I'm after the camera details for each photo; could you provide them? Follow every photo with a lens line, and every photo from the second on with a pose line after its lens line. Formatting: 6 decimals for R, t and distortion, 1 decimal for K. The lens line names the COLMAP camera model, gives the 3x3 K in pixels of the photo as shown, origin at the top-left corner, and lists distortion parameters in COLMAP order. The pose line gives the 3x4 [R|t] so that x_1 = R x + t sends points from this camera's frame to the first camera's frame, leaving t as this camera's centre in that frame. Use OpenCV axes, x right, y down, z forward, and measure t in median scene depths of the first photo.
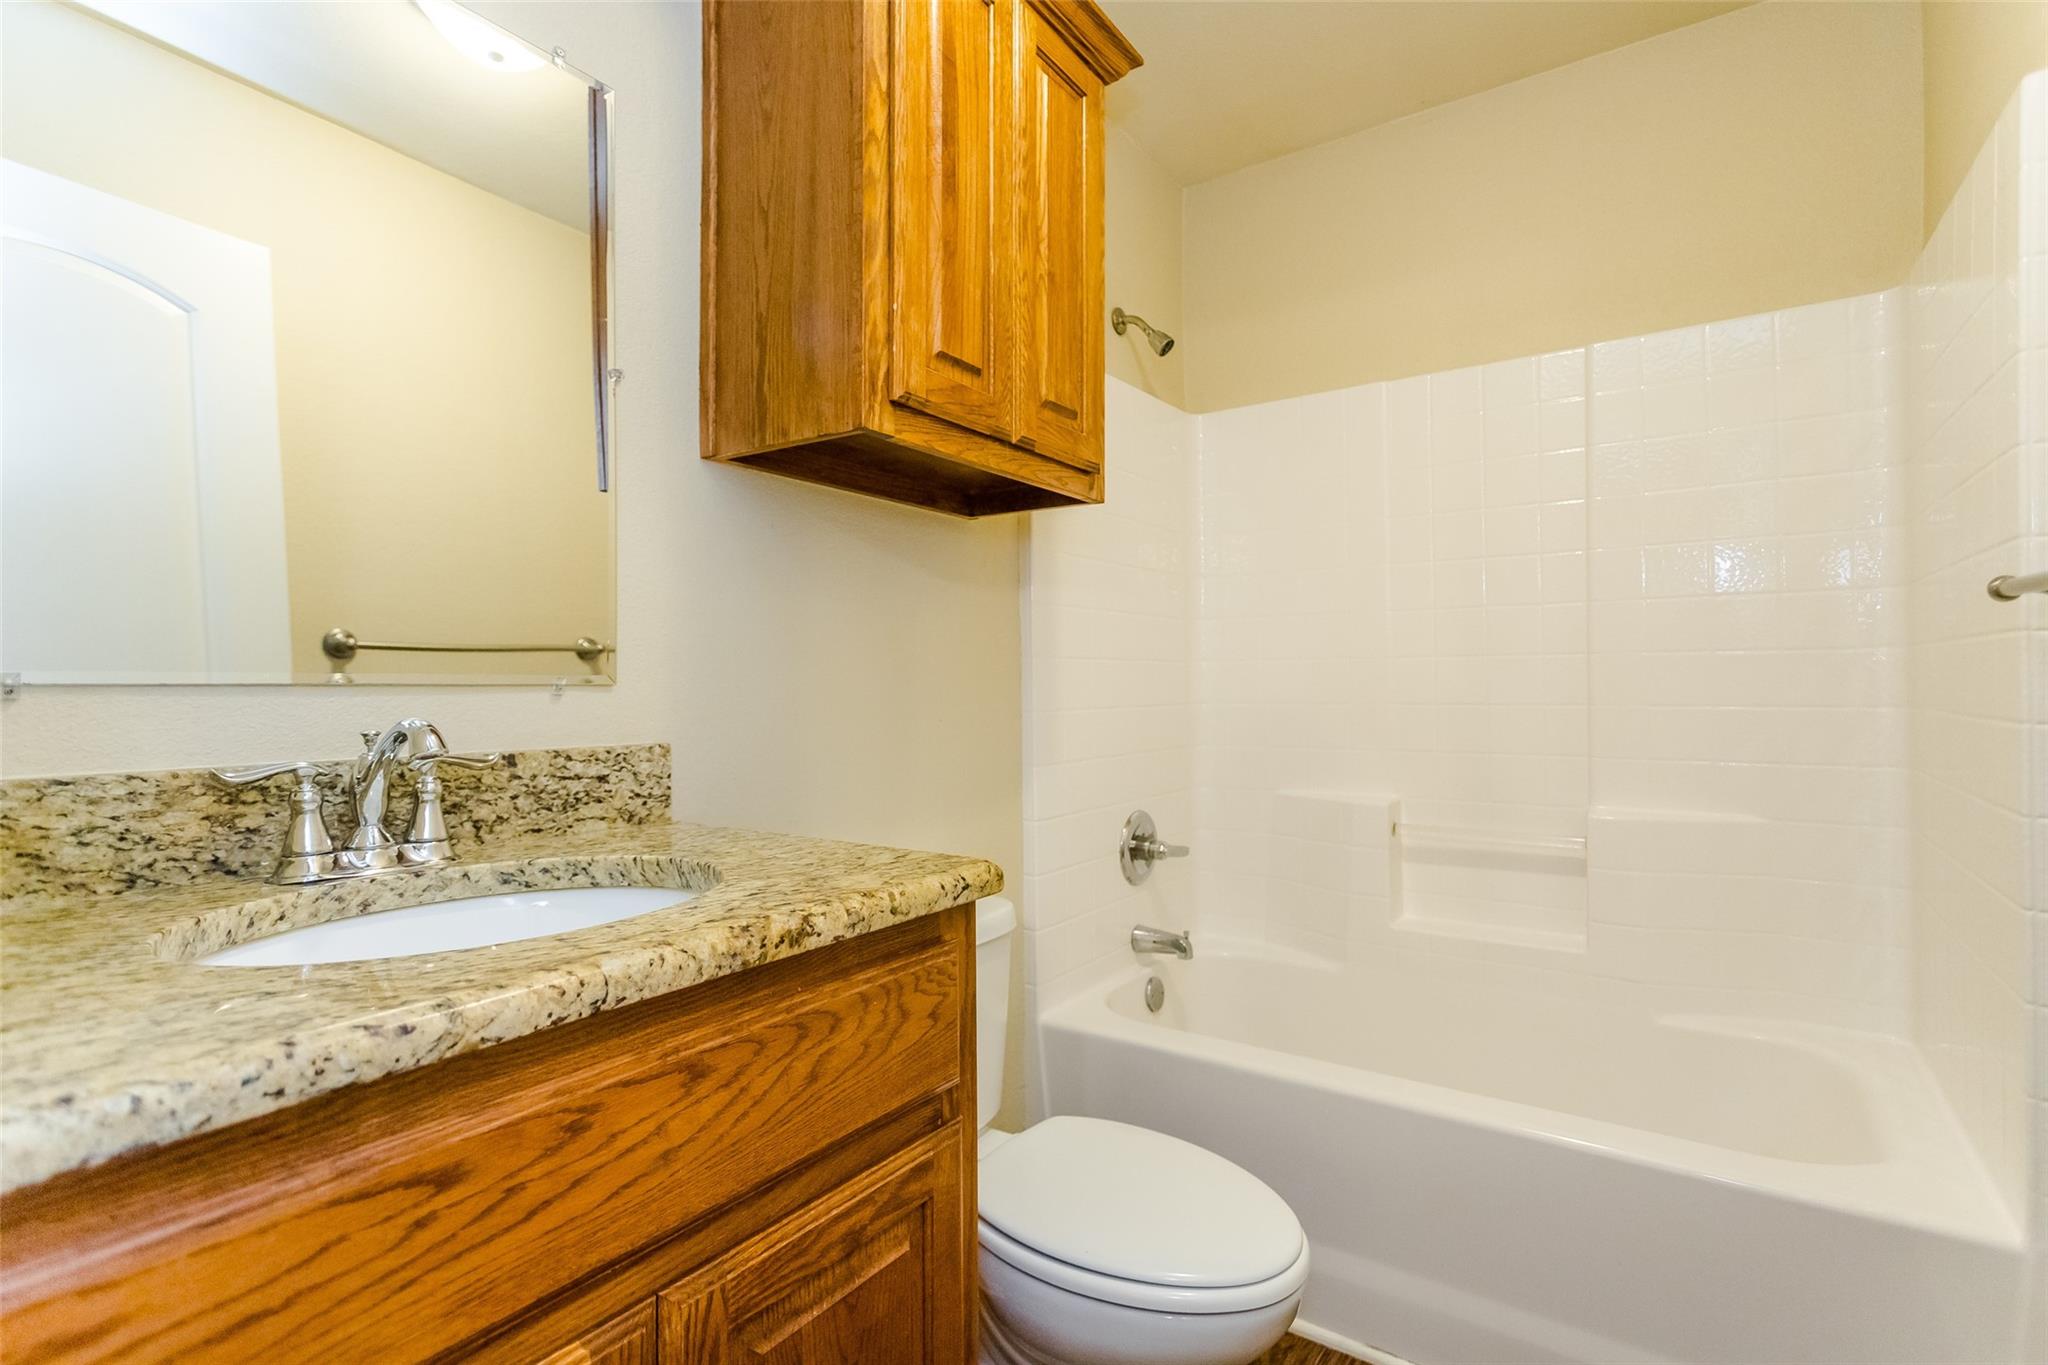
lens RADIAL K [[970.0, 0, 1024.0], [0, 970.0, 682.5], [0, 0, 1]] dist [0.002032, 0.000695]
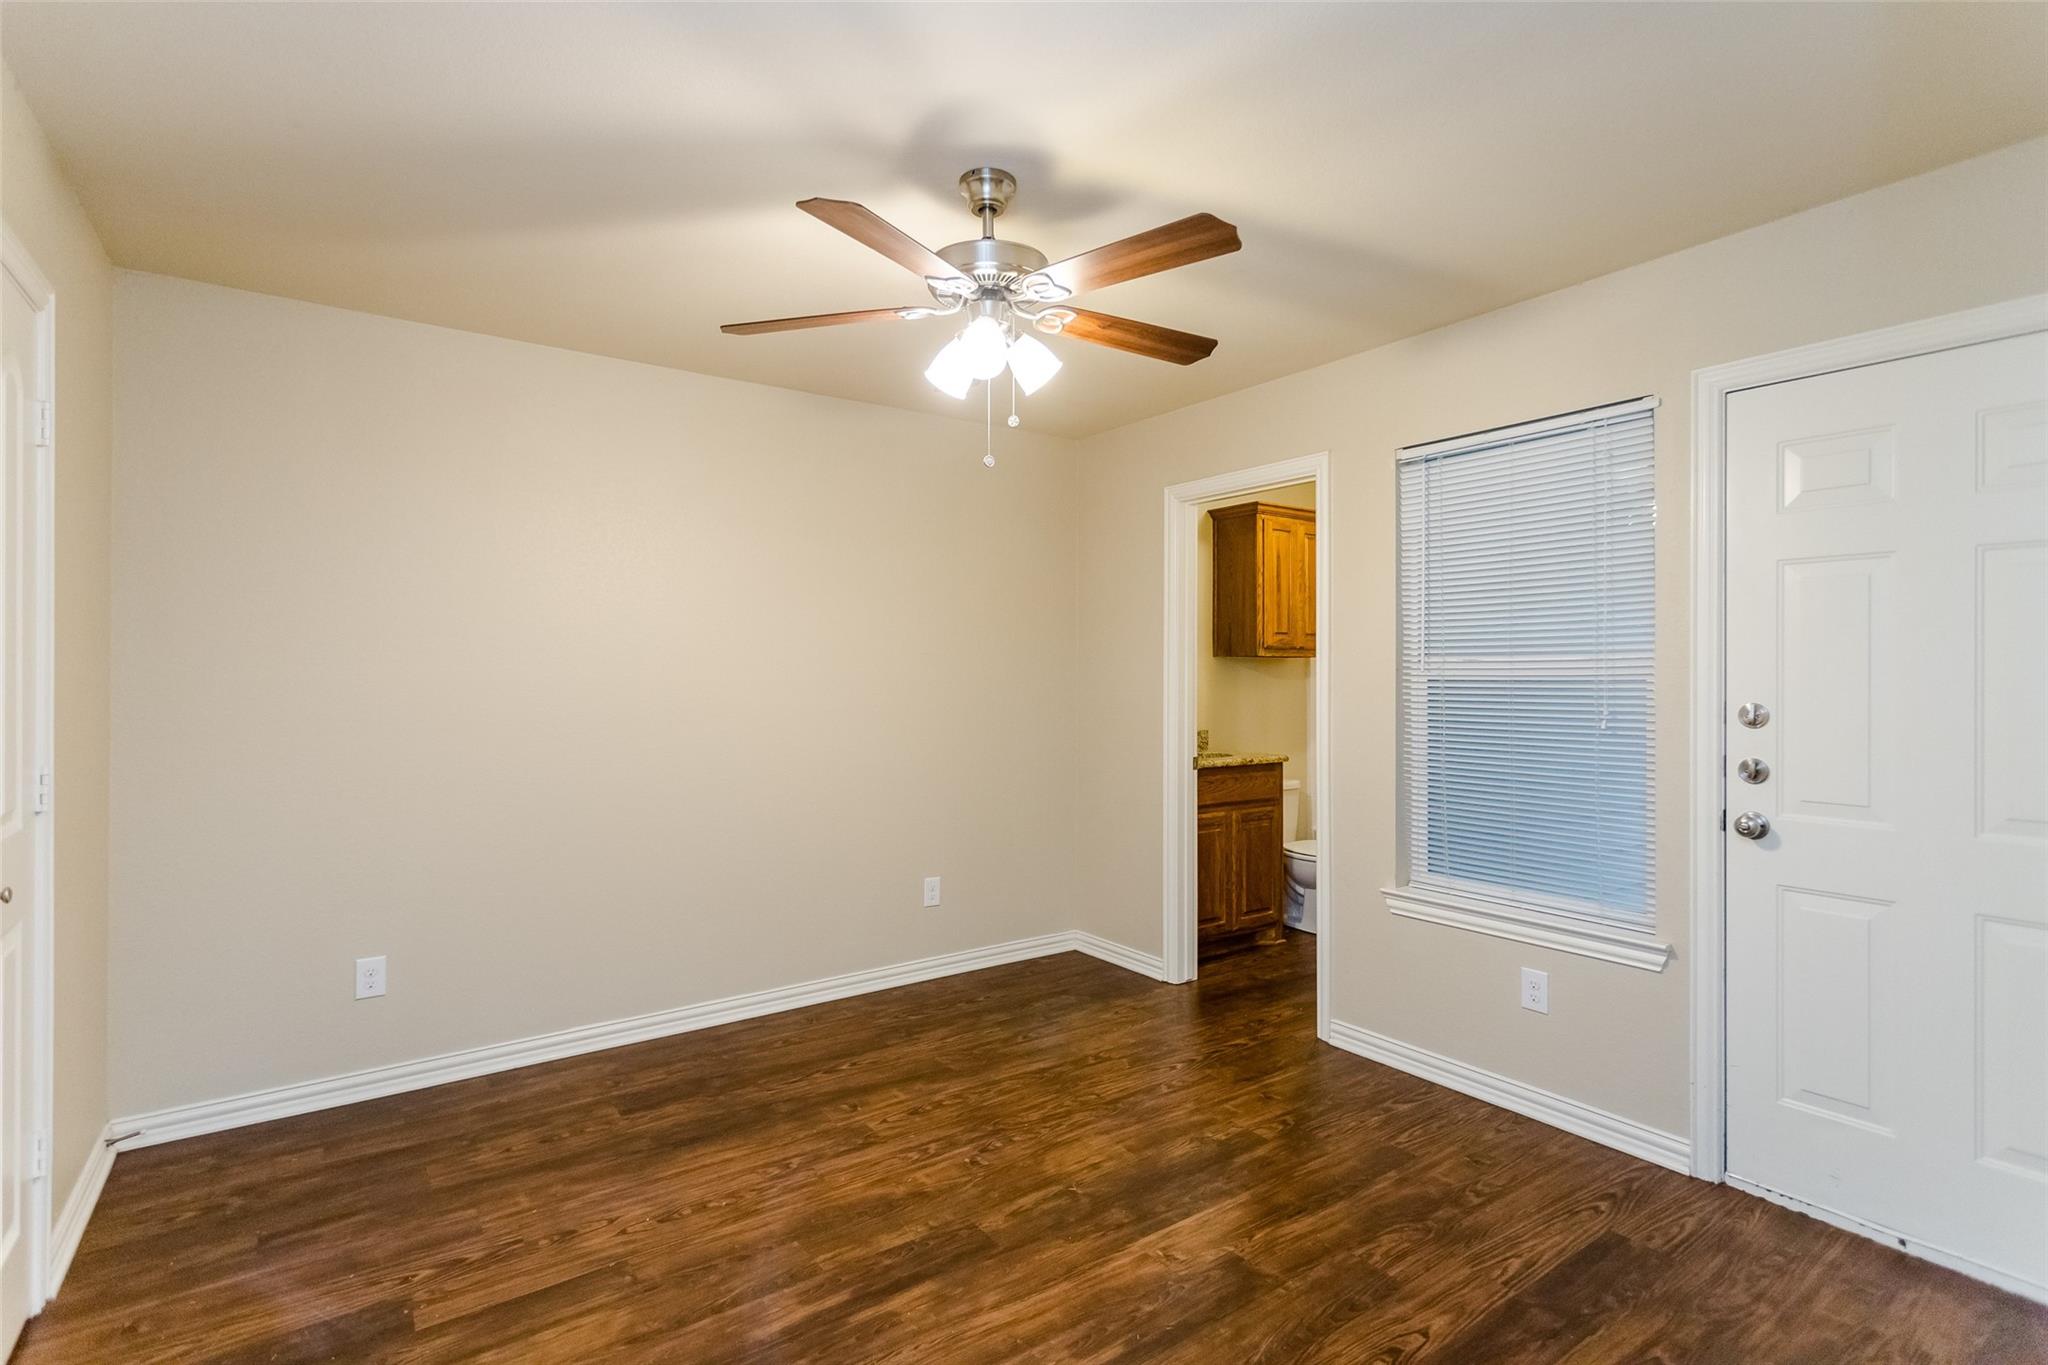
lens RADIAL K [[970.0, 0, 1024.0], [0, 970.0, 682.5], [0, 0, 1]] dist [0.002032, 0.000695]
pose [[0.937609, -0.001585, -0.347689, 0.336880], [0.002718, 0.999992, 0.002772, -0.160779], [0.347682, -0.003545, 0.937606, -3.179995]]
